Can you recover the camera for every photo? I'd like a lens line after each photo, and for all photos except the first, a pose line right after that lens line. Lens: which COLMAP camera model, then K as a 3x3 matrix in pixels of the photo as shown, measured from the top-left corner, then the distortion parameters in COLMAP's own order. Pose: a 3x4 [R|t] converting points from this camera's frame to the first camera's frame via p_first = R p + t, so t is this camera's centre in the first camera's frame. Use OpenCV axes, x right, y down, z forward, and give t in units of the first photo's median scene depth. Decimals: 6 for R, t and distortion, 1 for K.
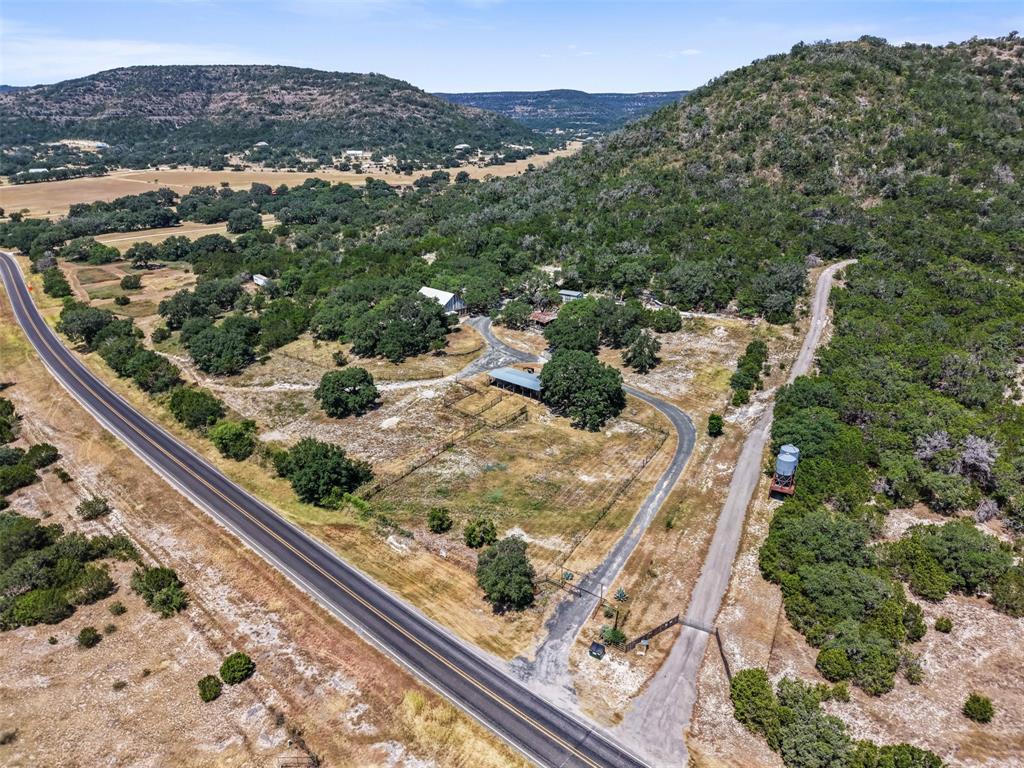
lens RADIAL K [[702.0, 0, 512.0], [0, 702.0, 384.0], [0, 0, 1]] dist [0.005866, 0.001246]
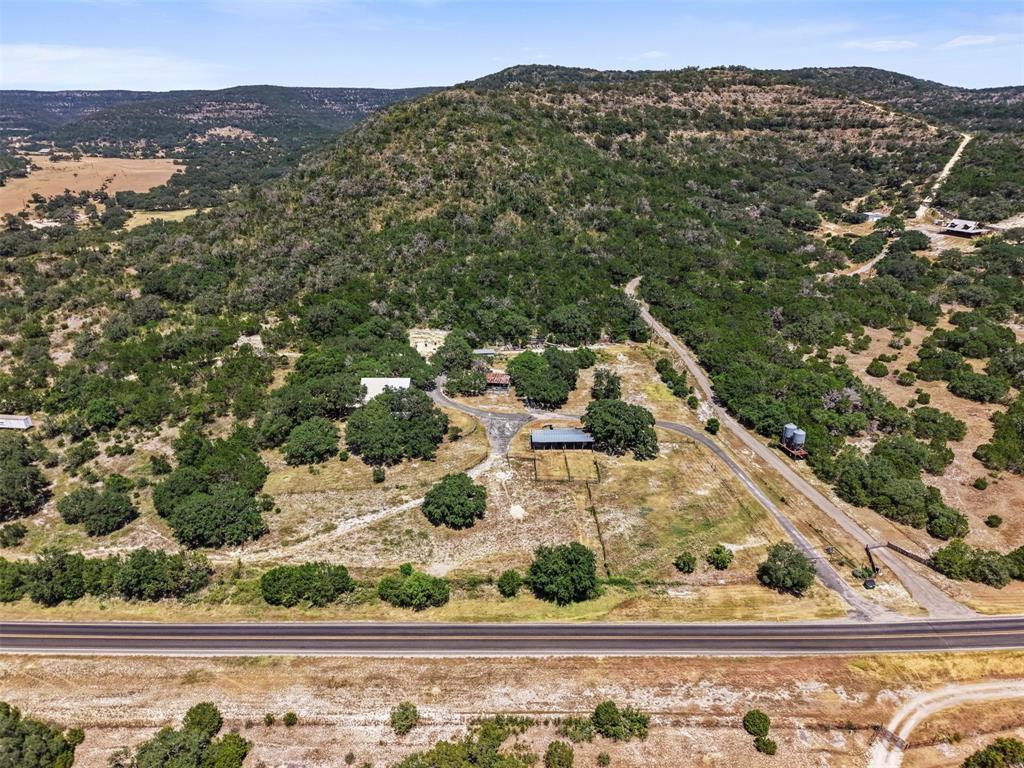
lens RADIAL K [[702.0, 0, 512.0], [0, 702.0, 384.0], [0, 0, 1]] dist [0.005866, 0.001246]
pose [[0.728780, -0.253641, 0.636040, -1.034697], [0.244751, 0.963994, 0.103986, -0.315661], [-0.639513, 0.079889, 0.764618, 0.211150]]
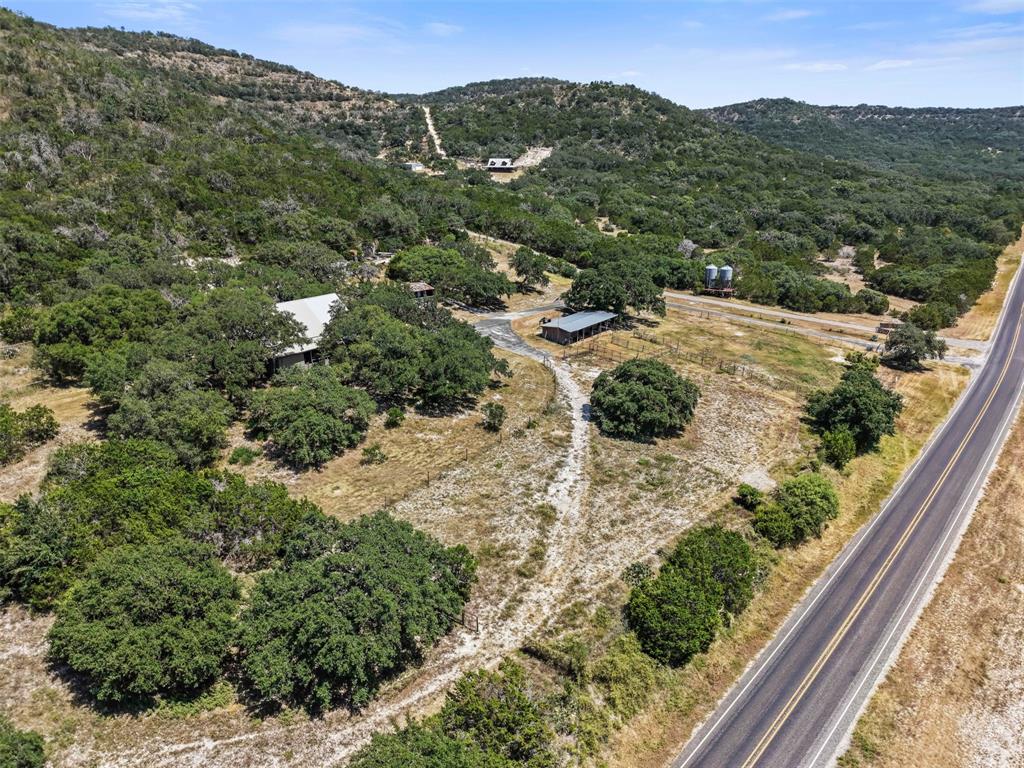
lens RADIAL K [[702.0, 0, 512.0], [0, 702.0, 384.0], [0, 0, 1]] dist [0.005866, 0.001246]
pose [[-0.051337, -0.328165, 0.943224, -1.085192], [0.352753, 0.877631, 0.324544, -0.328536], [-0.934307, 0.349386, 0.070706, 1.410030]]
